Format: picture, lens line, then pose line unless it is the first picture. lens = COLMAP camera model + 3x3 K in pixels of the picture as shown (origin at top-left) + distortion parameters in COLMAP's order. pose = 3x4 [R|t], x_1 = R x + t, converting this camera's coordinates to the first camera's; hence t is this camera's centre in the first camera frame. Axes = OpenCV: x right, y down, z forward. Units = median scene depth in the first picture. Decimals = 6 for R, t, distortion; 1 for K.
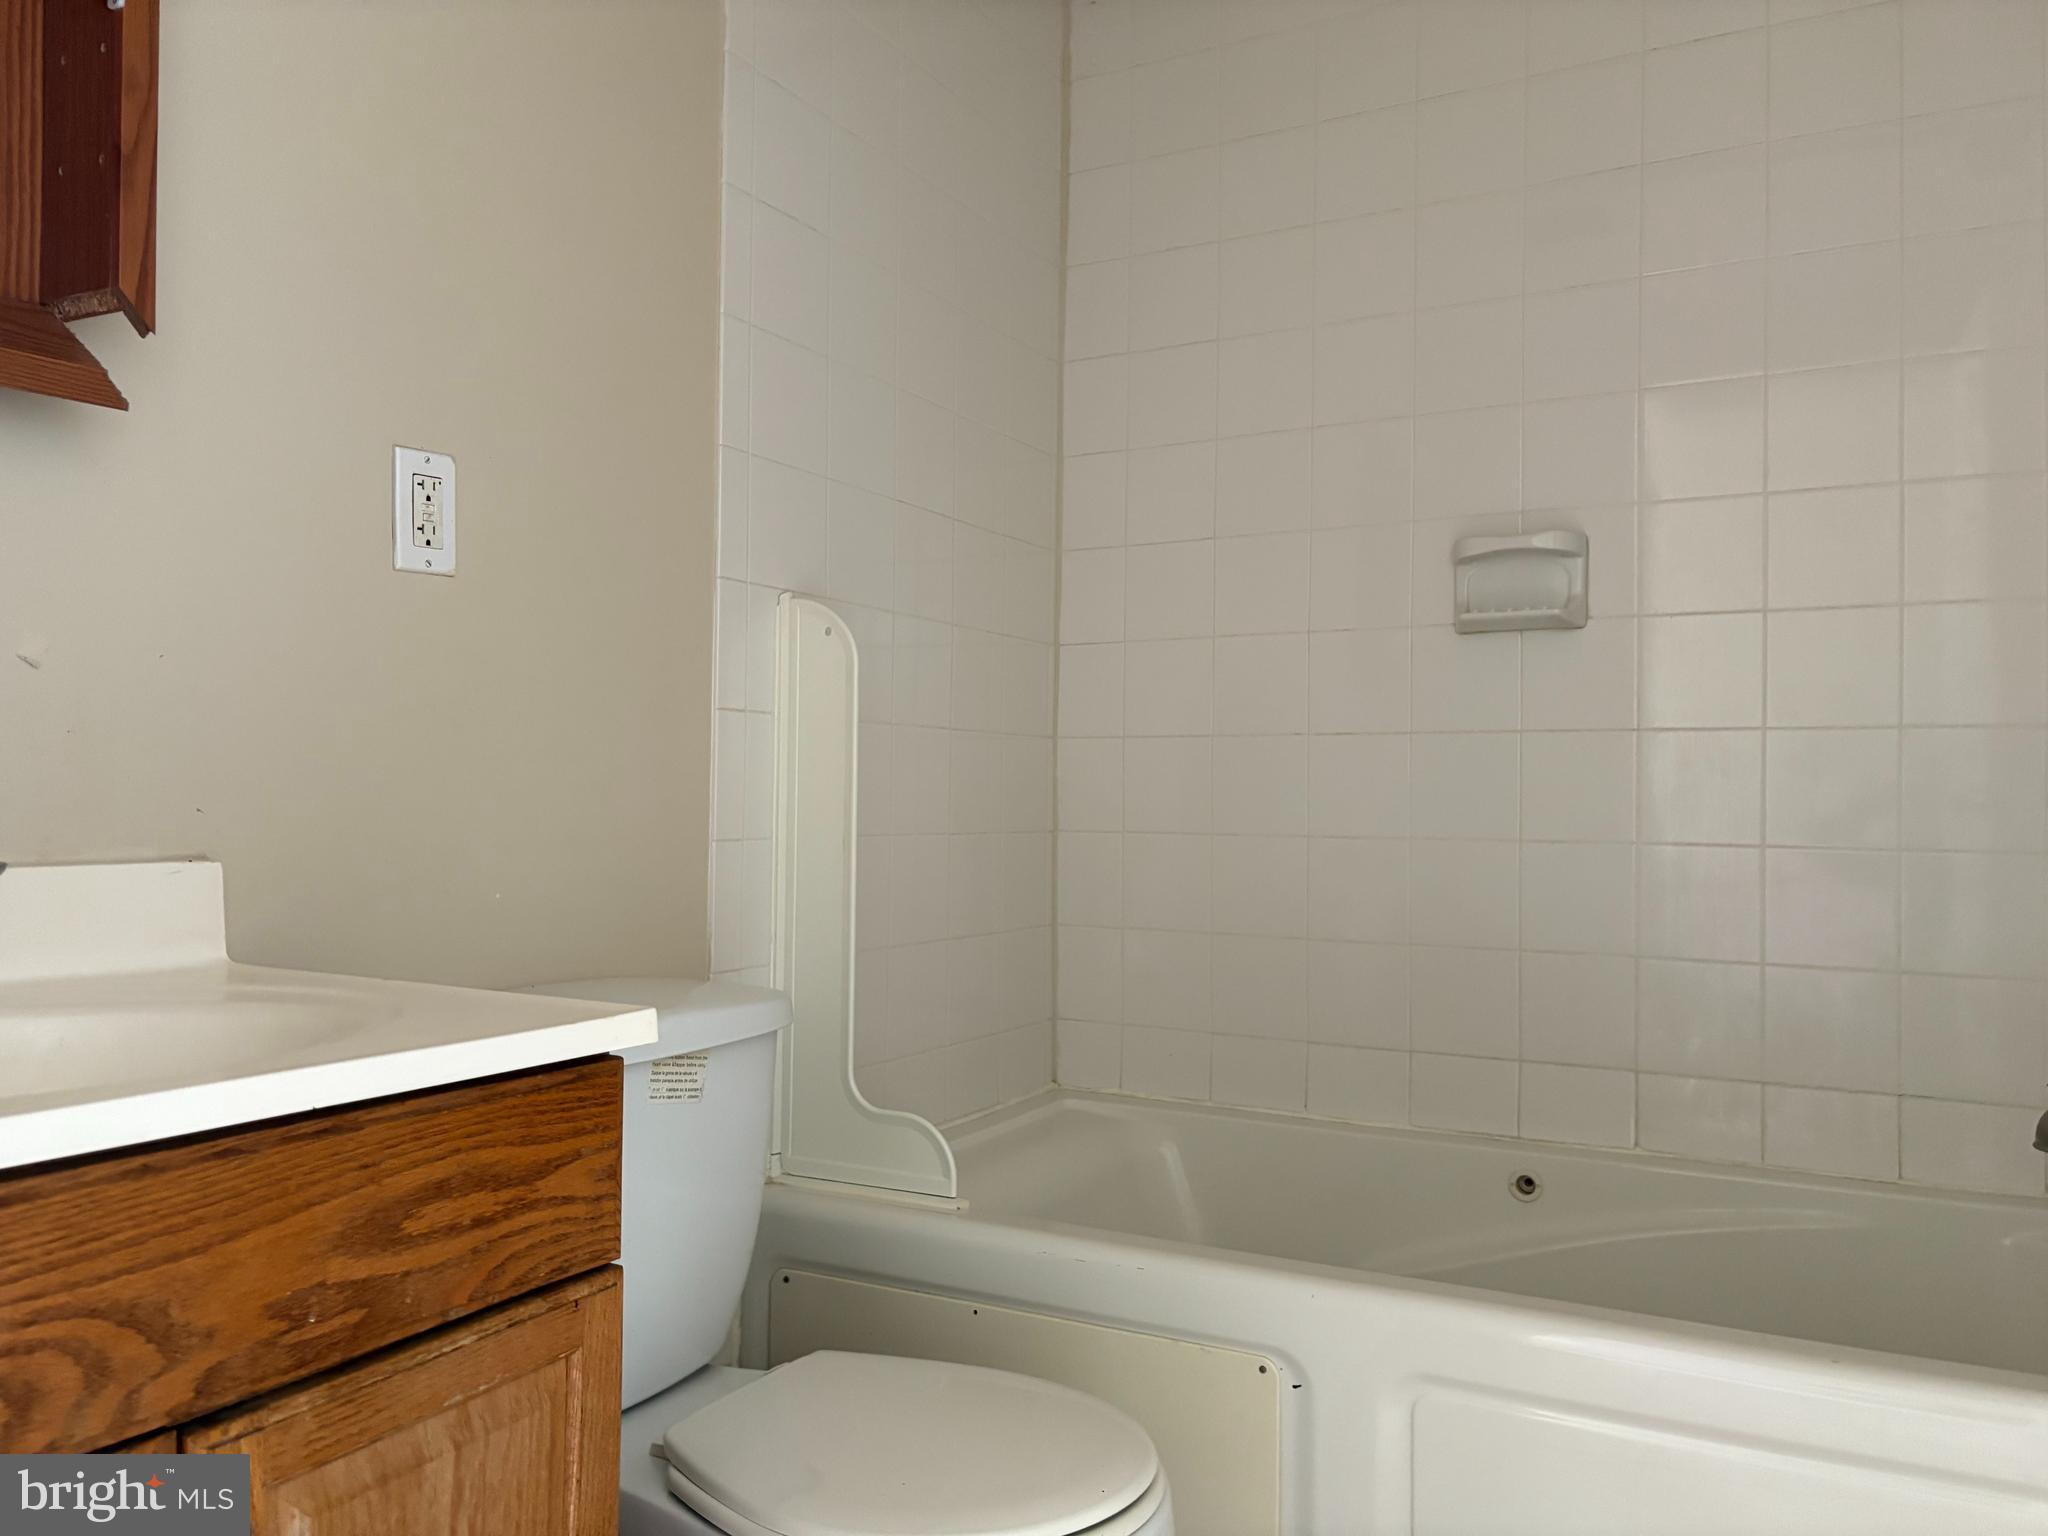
lens RADIAL K [[1550.1, 0, 1024.8], [0, 1550.1, 802.3], [0, 0, 1]] dist [0.050676, -0.088970]
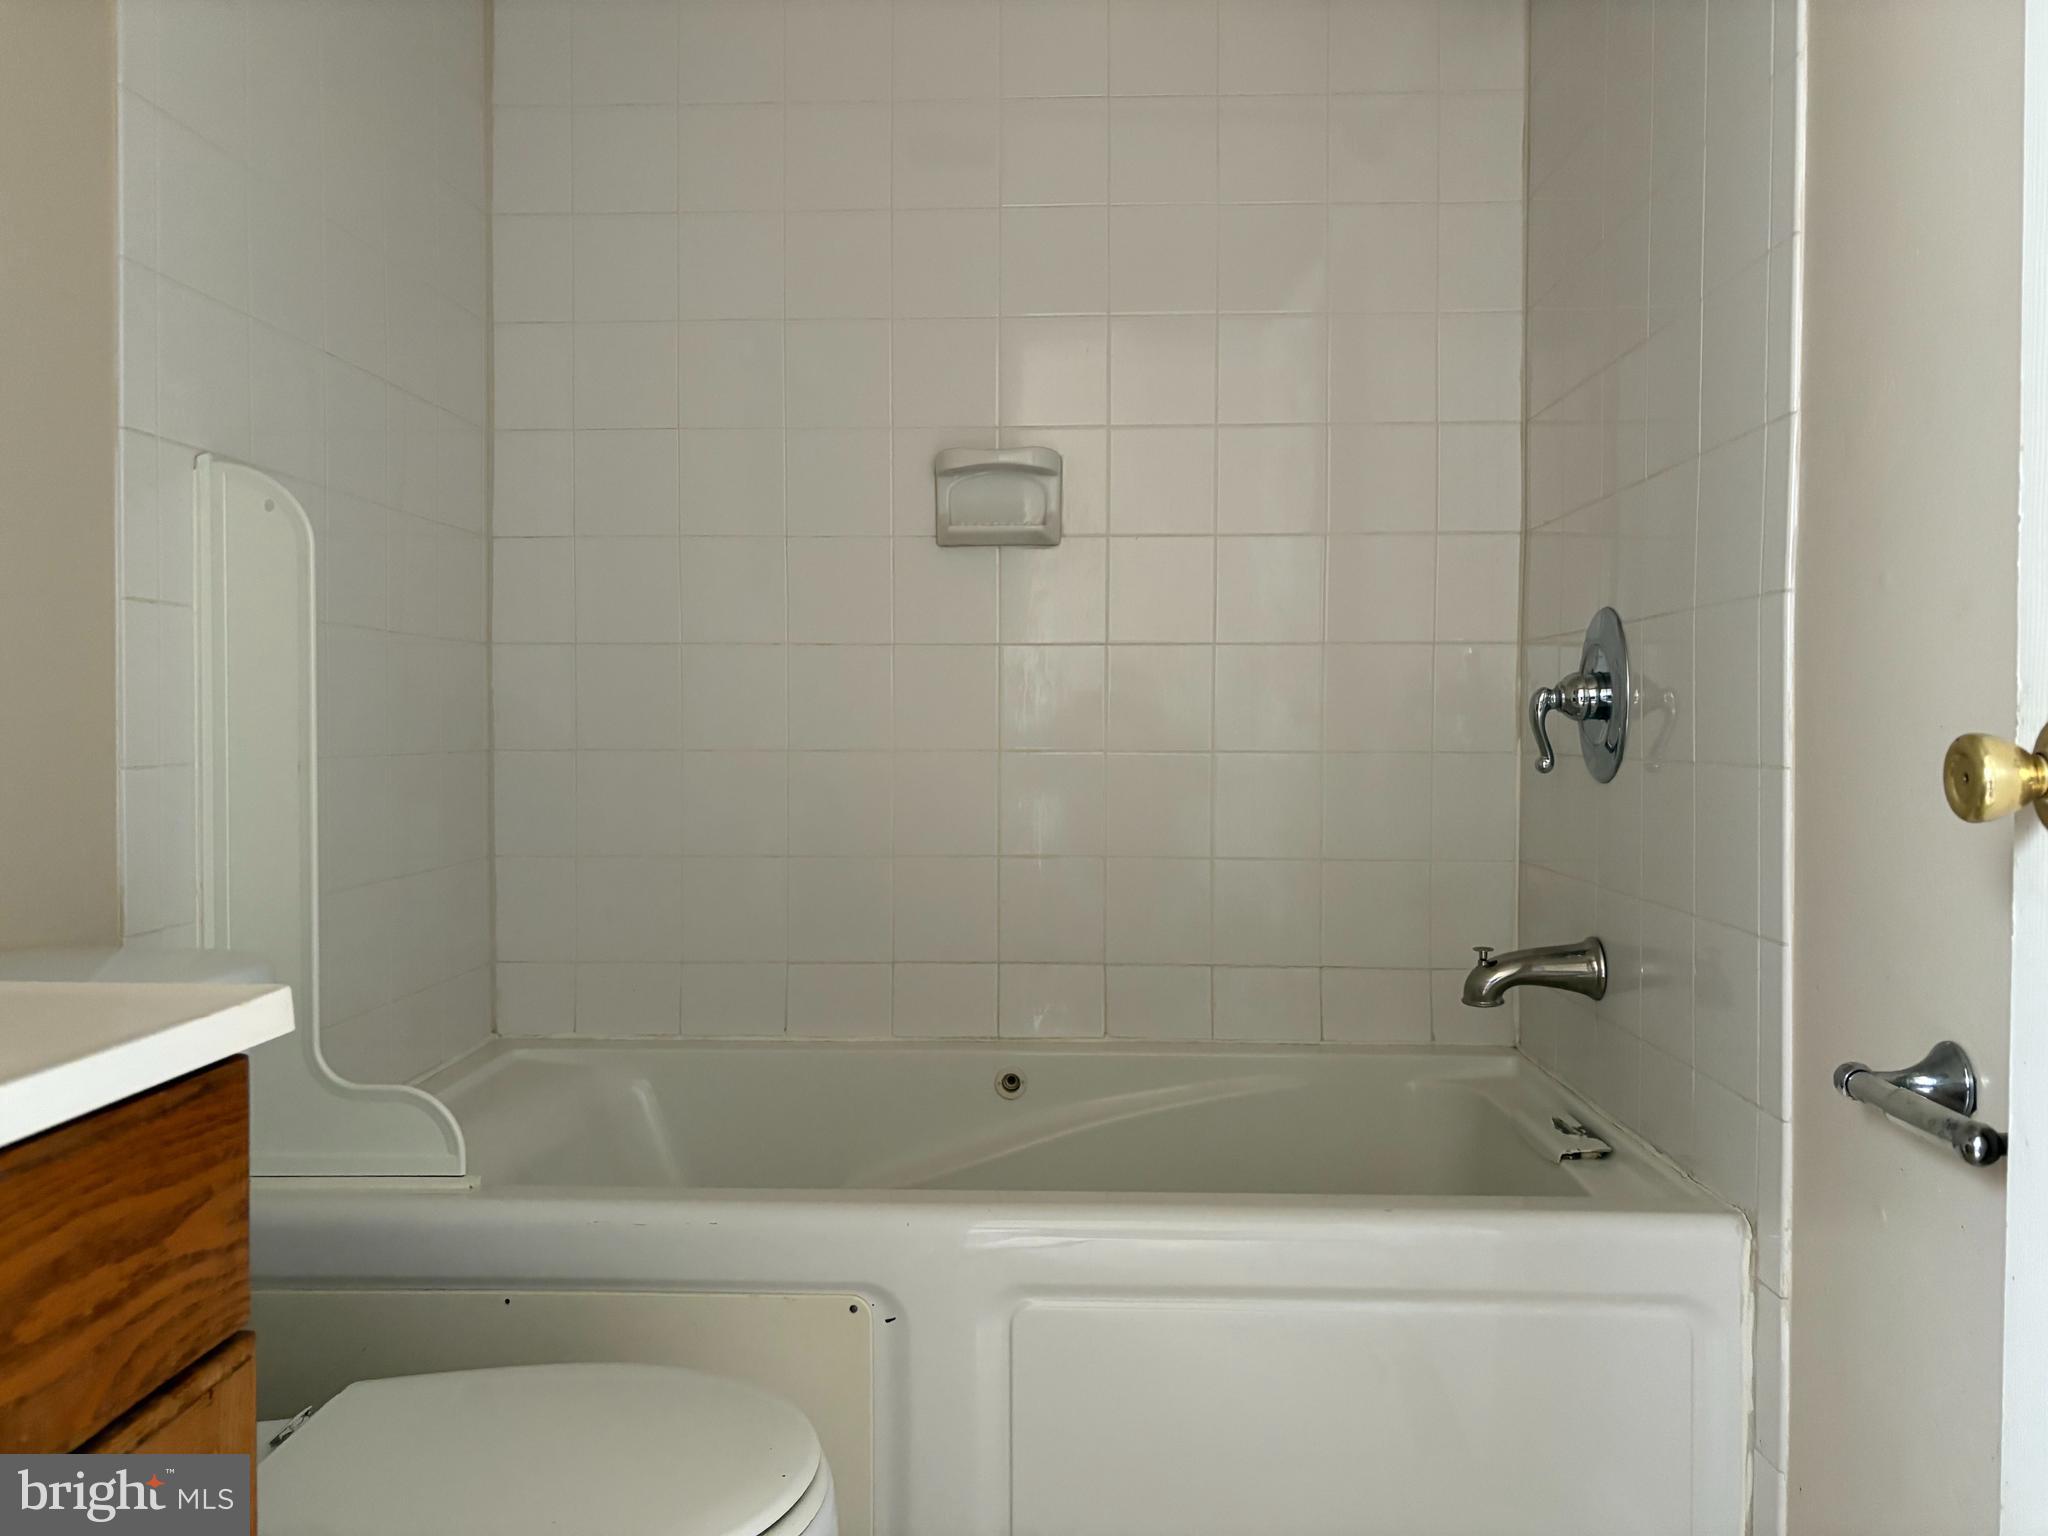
lens RADIAL K [[1547.1, 0, 1024.0], [0, 1547.1, 768.0], [0, 0, 1]] dist [0.063225, -0.077042]
pose [[0.891288, -0.022938, 0.452858, -0.173830], [0.008933, 0.999414, 0.033041, 0.003253], [-0.453350, -0.025403, 0.890970, 0.110687]]
